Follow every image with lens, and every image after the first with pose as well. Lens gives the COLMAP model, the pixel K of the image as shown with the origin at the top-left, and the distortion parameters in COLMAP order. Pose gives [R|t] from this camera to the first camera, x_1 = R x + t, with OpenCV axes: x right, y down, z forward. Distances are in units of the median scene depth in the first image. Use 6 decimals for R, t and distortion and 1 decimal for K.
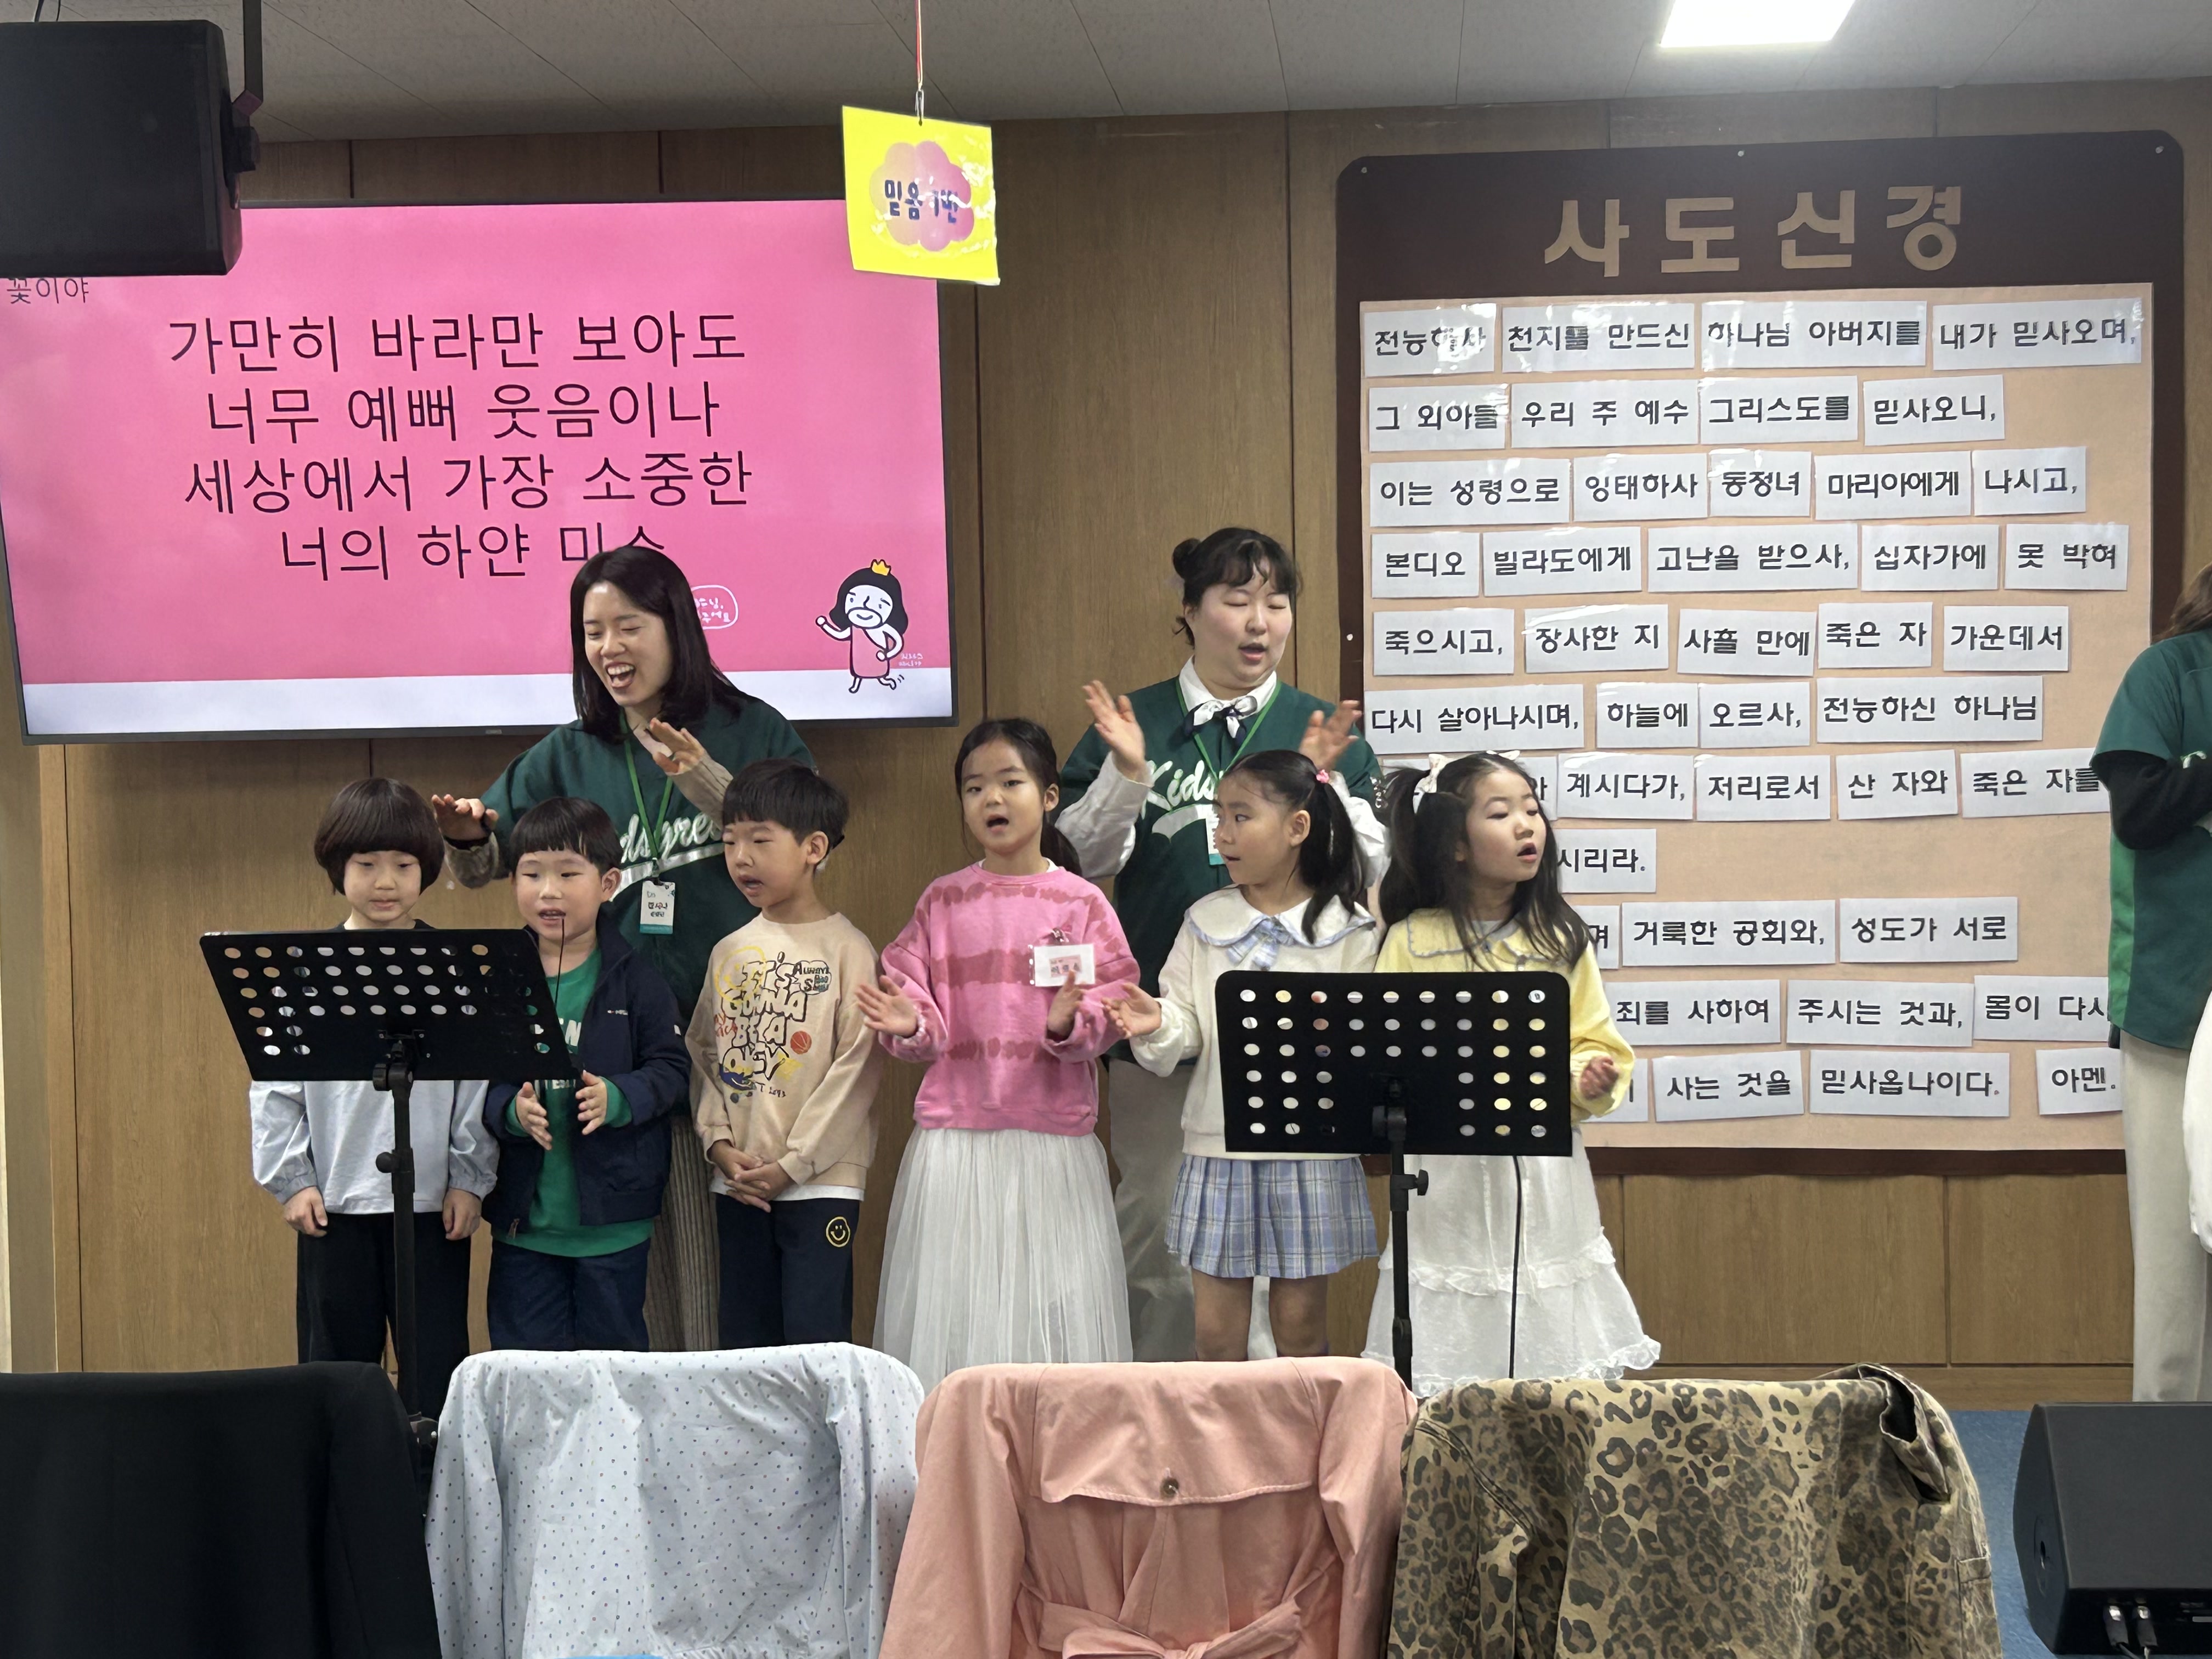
lens RADIAL K [[3662.5, 0, 1081.8], [0, 3662.5, 861.2], [0, 0, 1]] dist [0.119946, 0.000000]
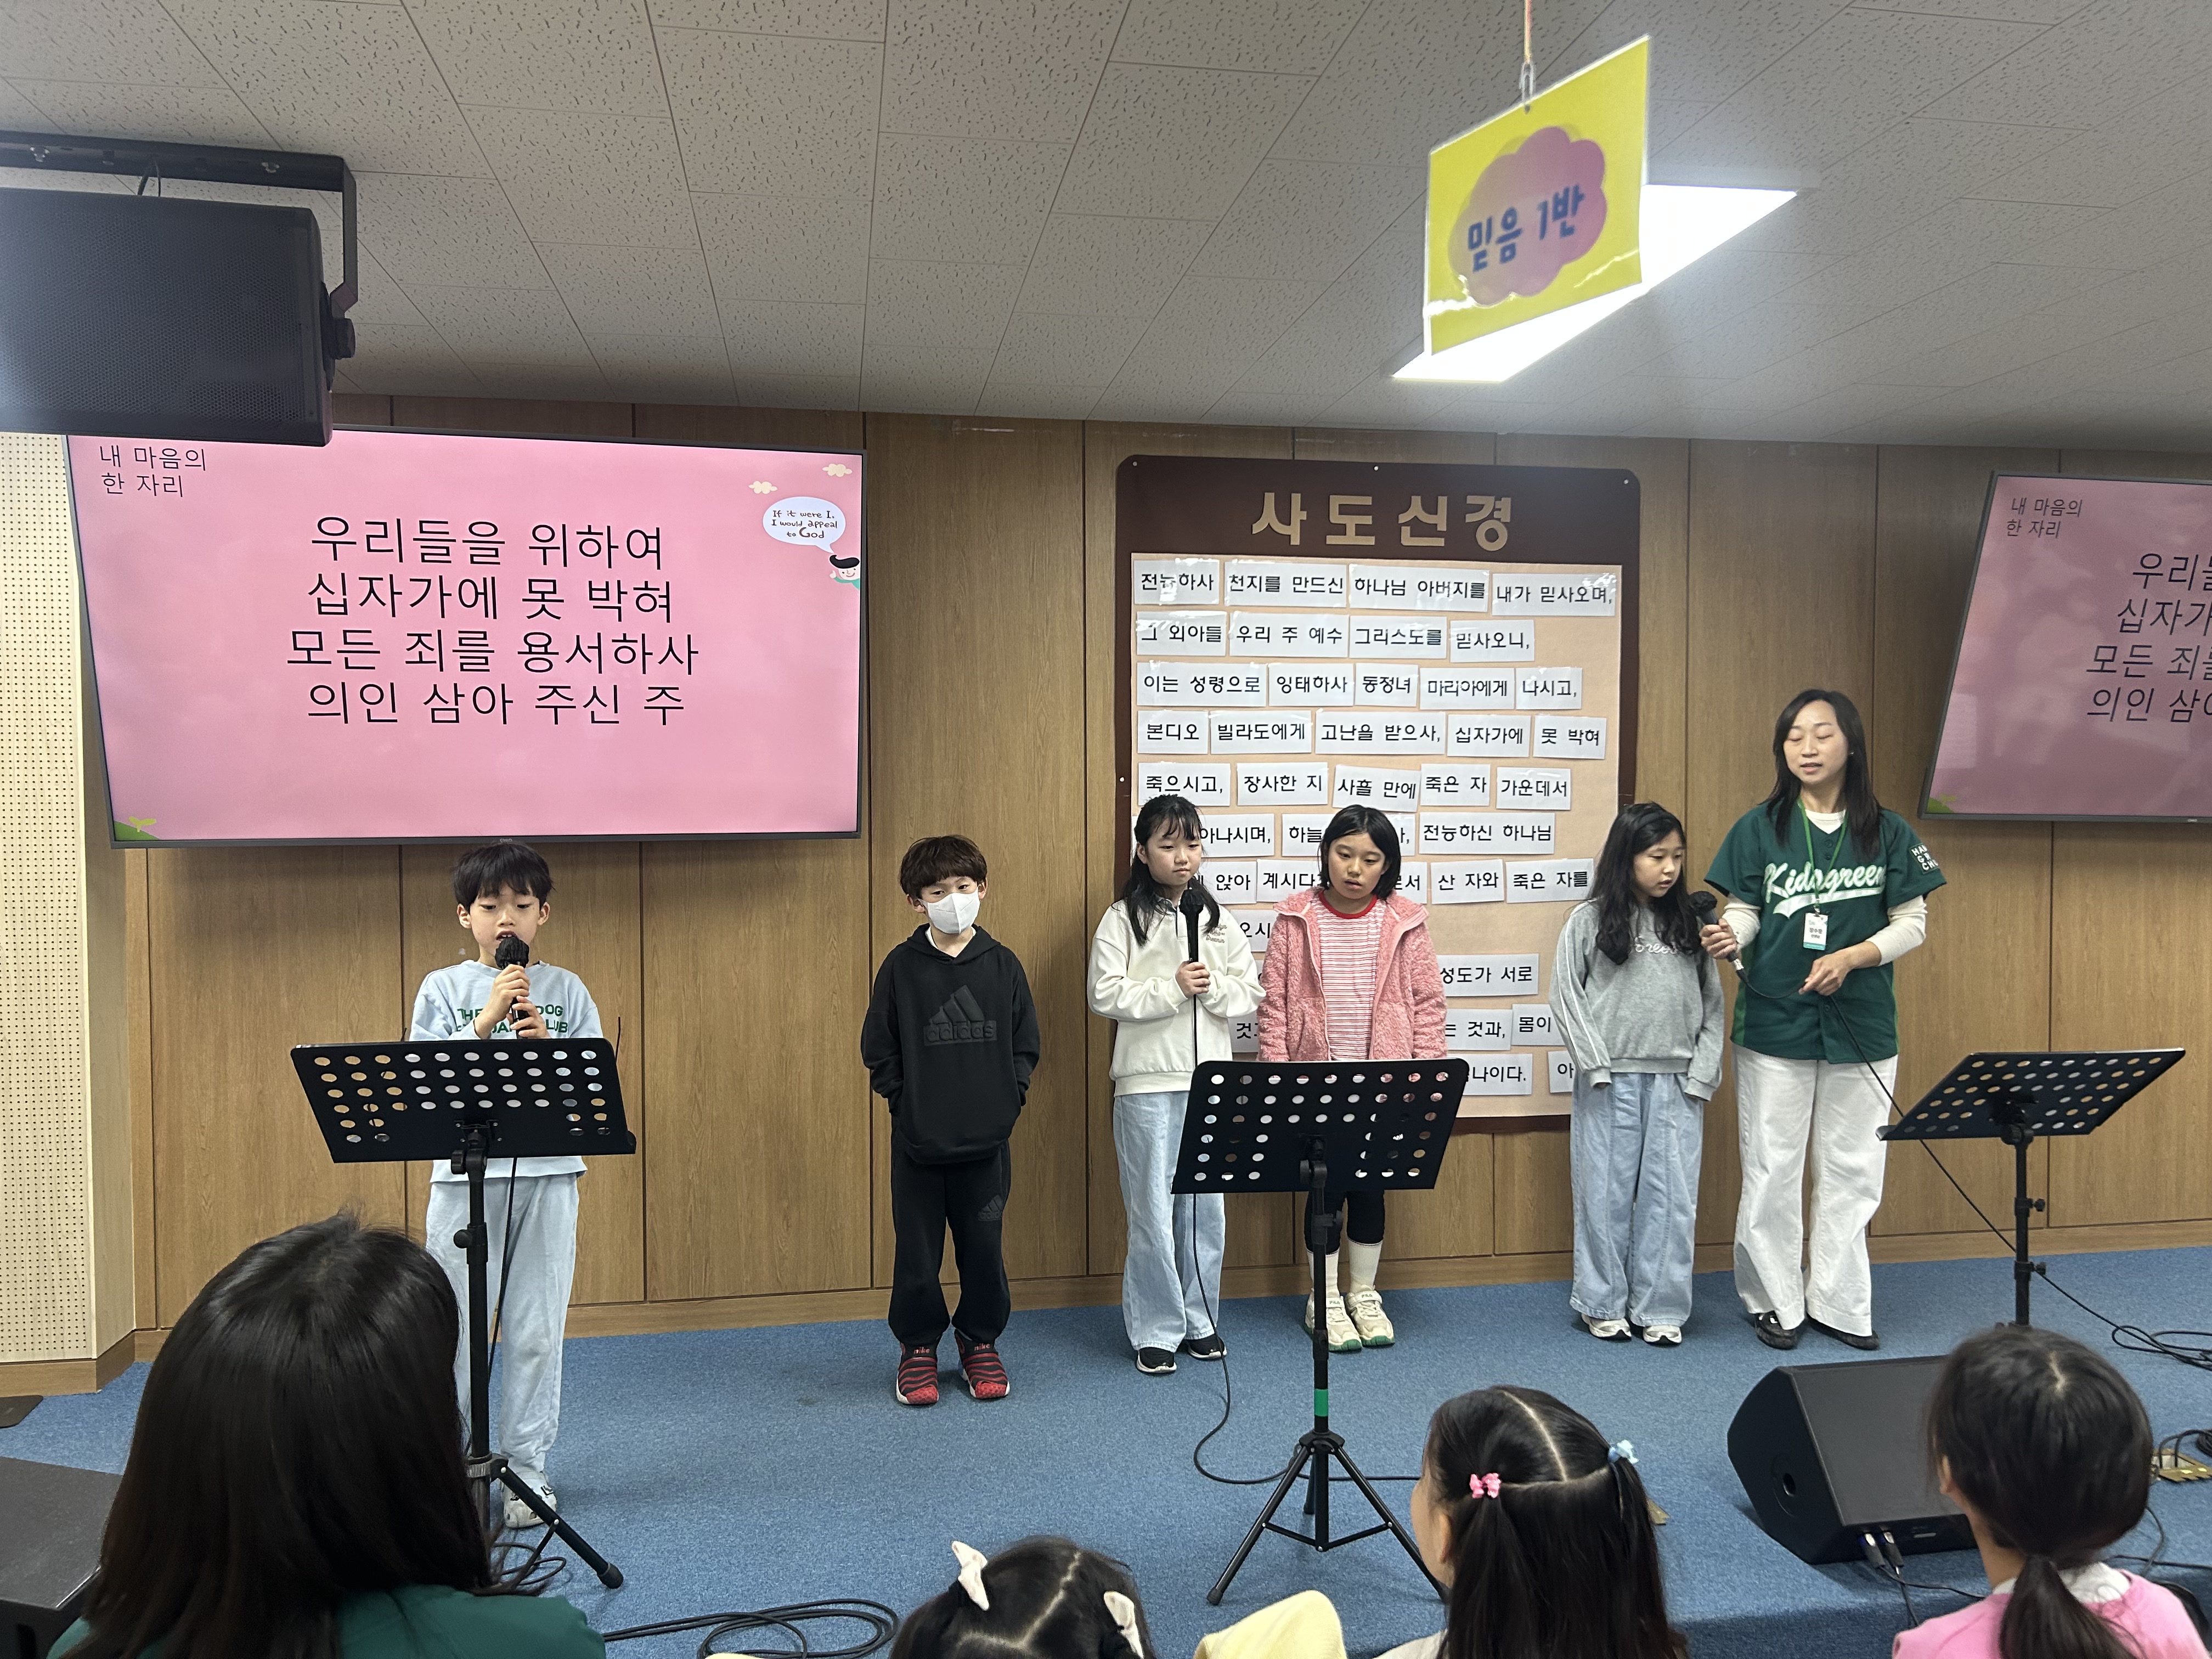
lens RADIAL K [[1670.6, 0, 1111.1], [0, 1670.6, 845.1], [0, 0, 1]] dist [0.063397, -0.068594]
pose [[0.969108, 0.007376, 0.246527, -0.097644], [-0.005084, 0.999938, -0.009931, -0.028402], [-0.246585, 0.008370, 0.969085, 0.354533]]
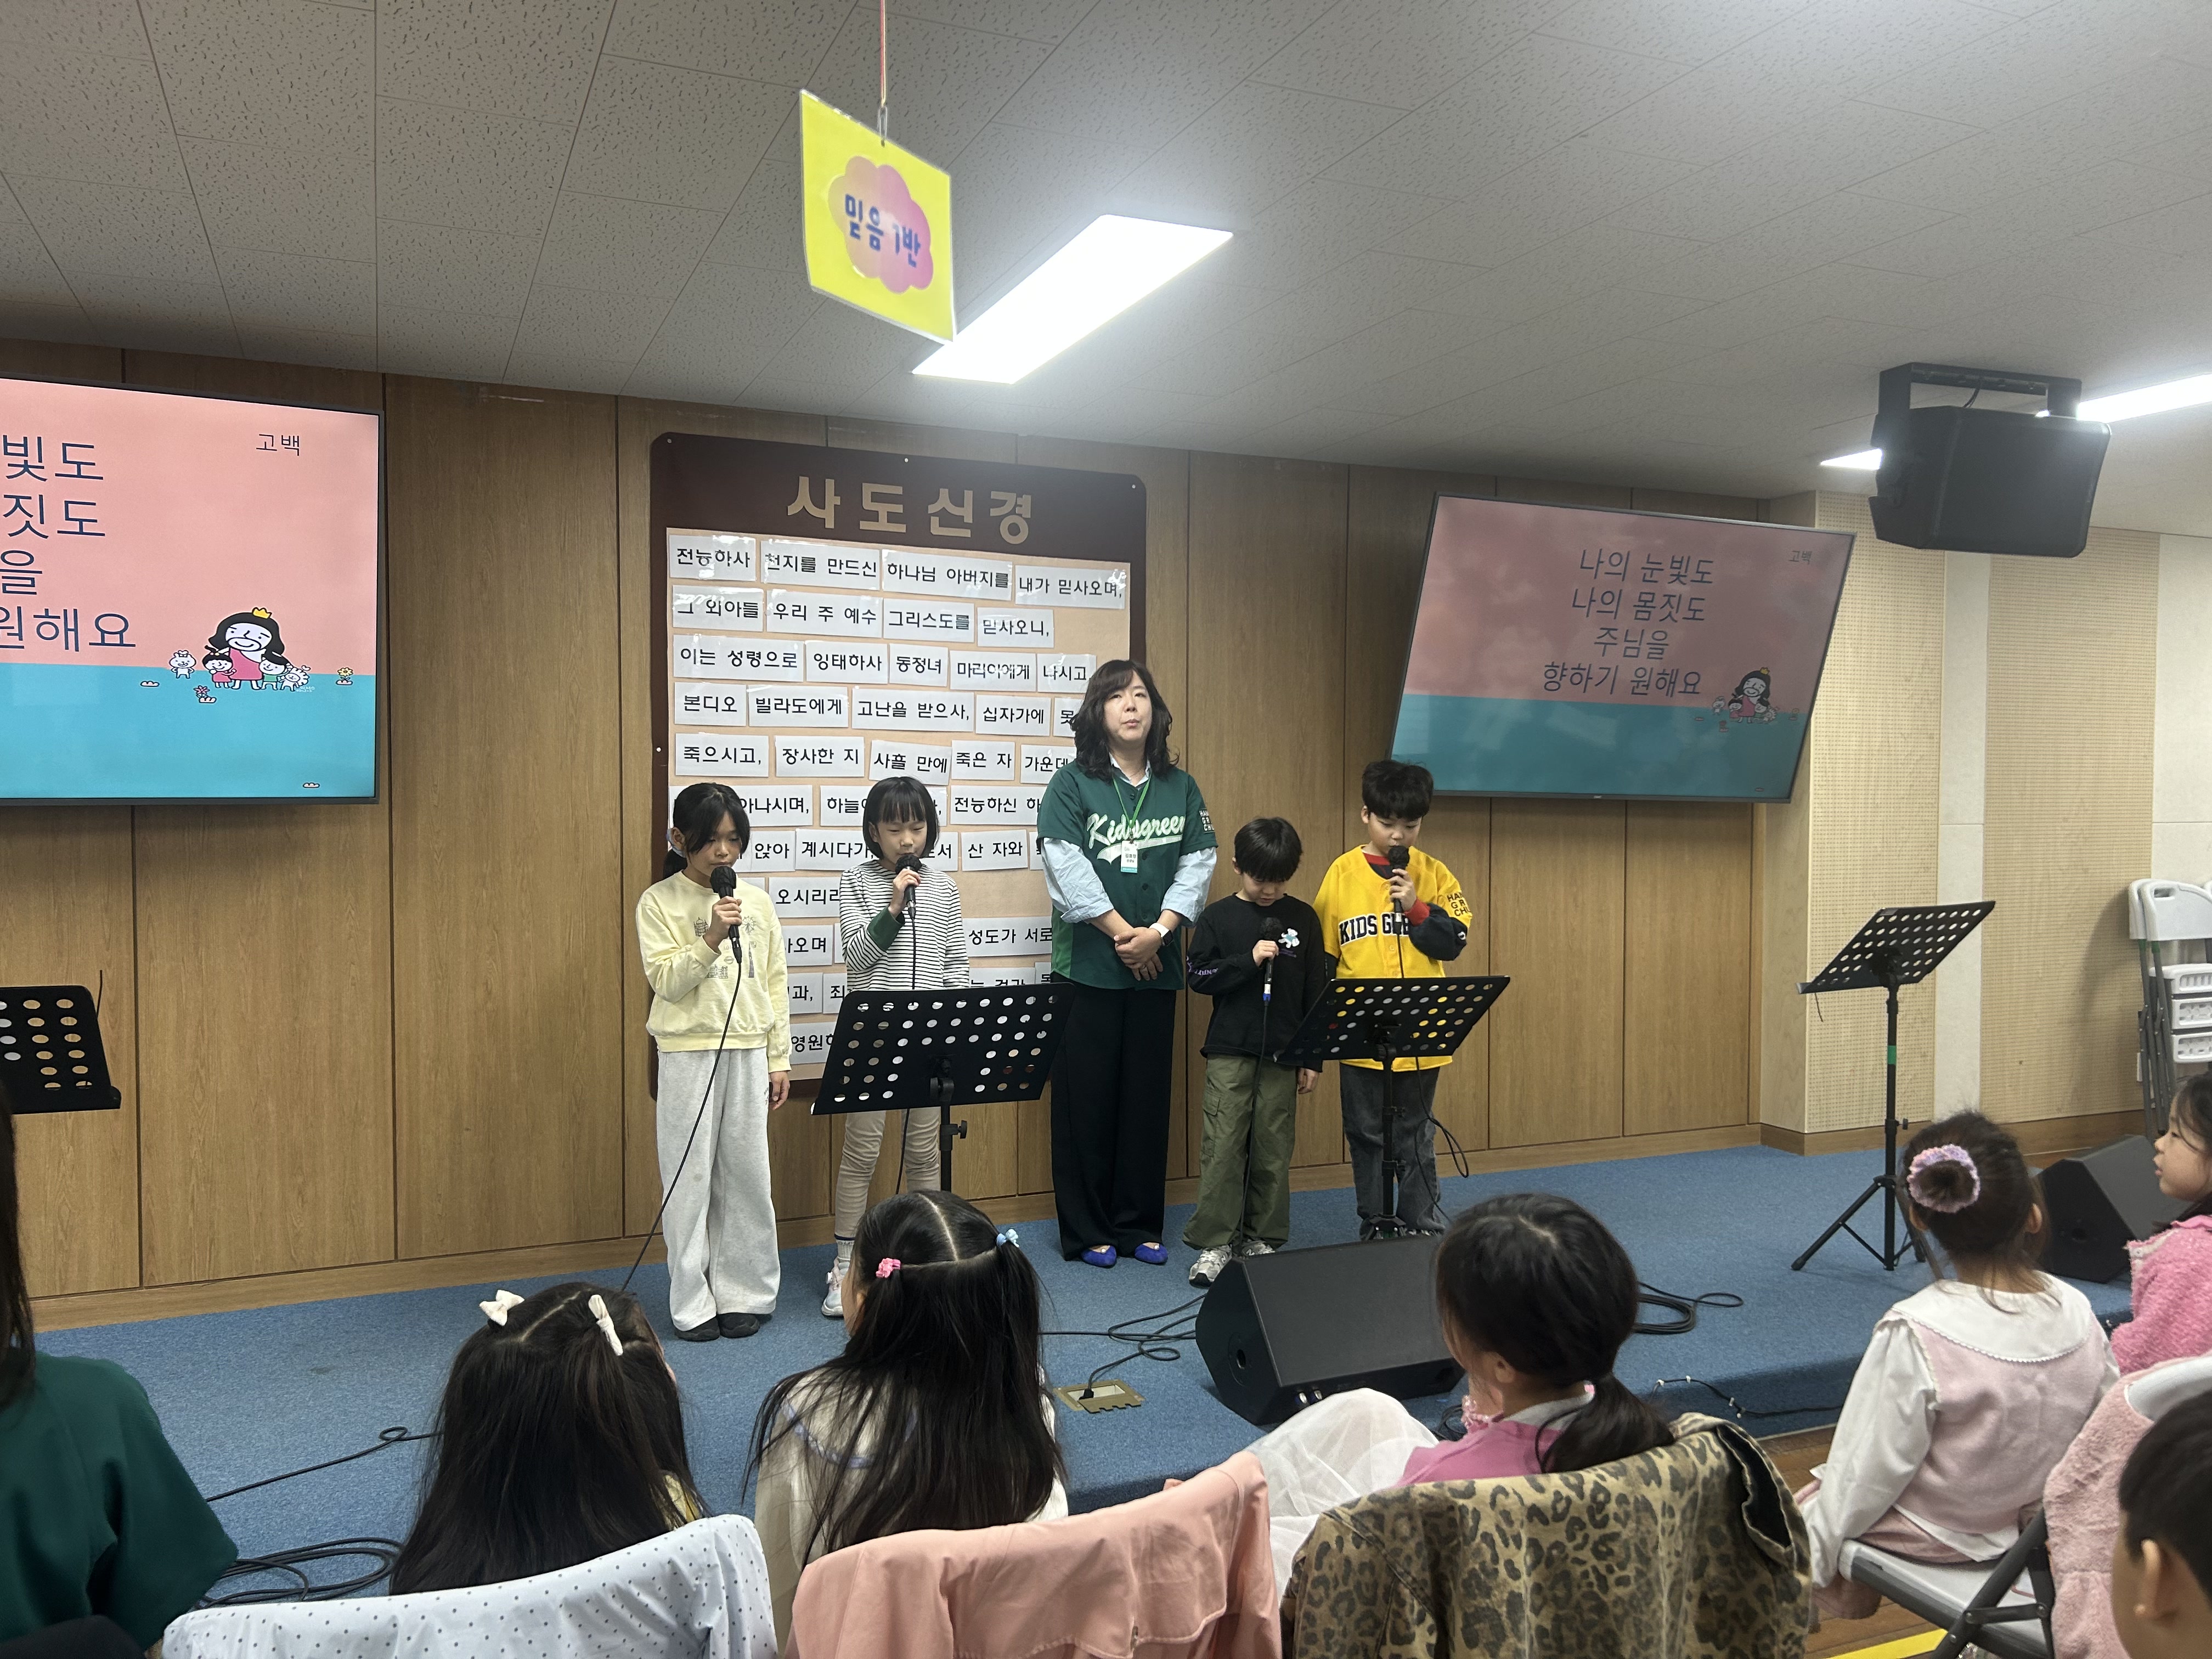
lens RADIAL K [[1670.6, 0, 1096.1], [0, 1670.6, 859.3], [0, 0, 1]] dist [0.063397, -0.068594]
pose [[0.882639, 0.001988, 0.470048, -0.093538], [-0.000433, 0.999994, -0.003416, -0.014082], [-0.470052, 0.002811, 0.882634, 0.311035]]
